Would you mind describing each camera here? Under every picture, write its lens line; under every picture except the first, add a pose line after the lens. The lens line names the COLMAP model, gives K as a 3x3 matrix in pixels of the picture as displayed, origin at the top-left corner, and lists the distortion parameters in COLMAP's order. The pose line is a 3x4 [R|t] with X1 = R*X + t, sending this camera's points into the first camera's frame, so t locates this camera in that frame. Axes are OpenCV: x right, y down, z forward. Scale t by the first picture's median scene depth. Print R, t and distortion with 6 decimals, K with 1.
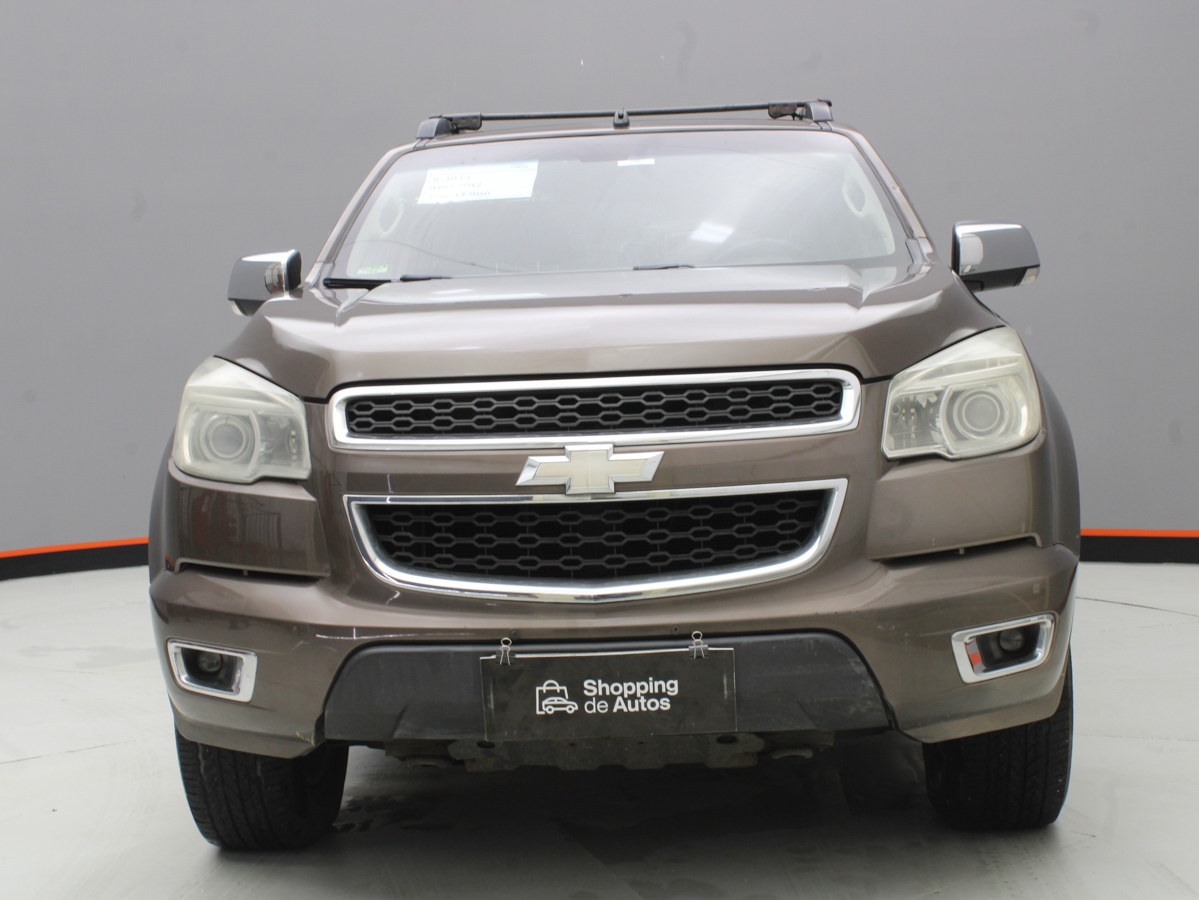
lens RADIAL K [[1750.2, 0, 599.5], [0, 1750.2, 450.0], [0, 0, 1]] dist [-0.005283, 0.003555]
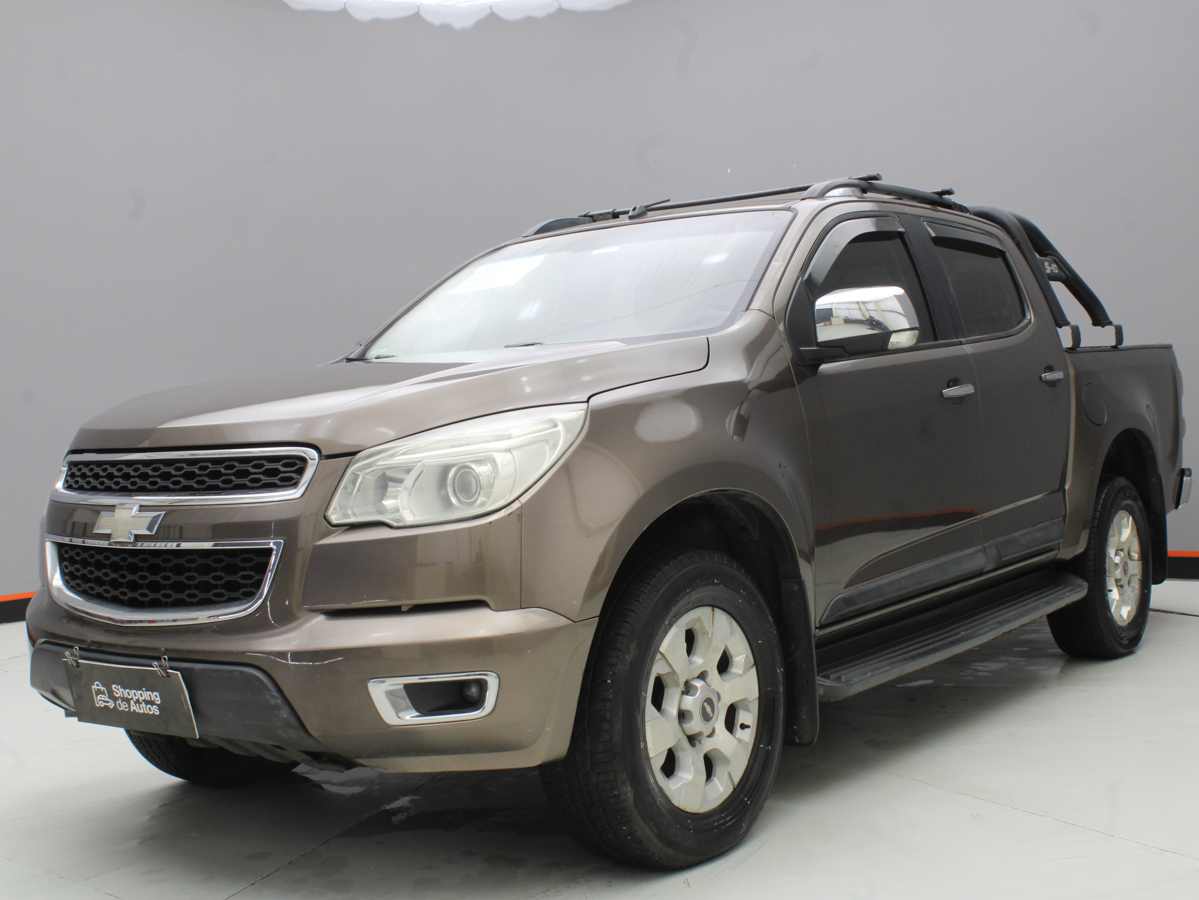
lens RADIAL K [[1467.6, 0, 599.5], [0, 1467.6, 450.0], [0, 0, 1]] dist [-0.099848, 0.005345]
pose [[0.831159, 0.013507, -0.555871, 0.879995], [-0.017245, 0.999850, -0.001491, -0.047538], [0.555768, 0.010825, 0.831267, 0.296965]]
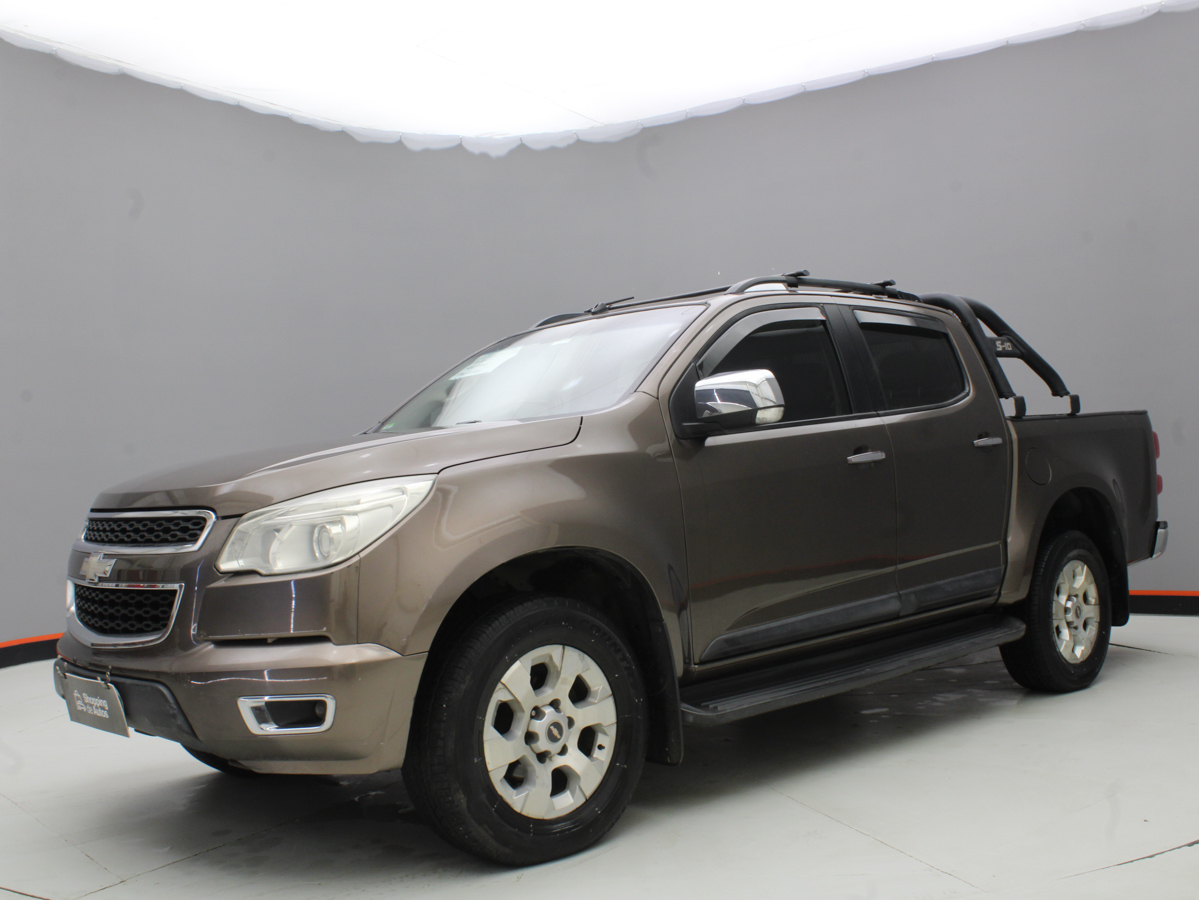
lens RADIAL K [[1237.1, 0, 599.5], [0, 1237.1, 450.0], [0, 0, 1]] dist [-0.171067, 0.154171]
pose [[0.721203, -0.013172, -0.692598, 1.133414], [-0.018032, 0.999123, -0.037779, -0.066046], [0.692489, 0.039735, 0.720333, 0.497233]]
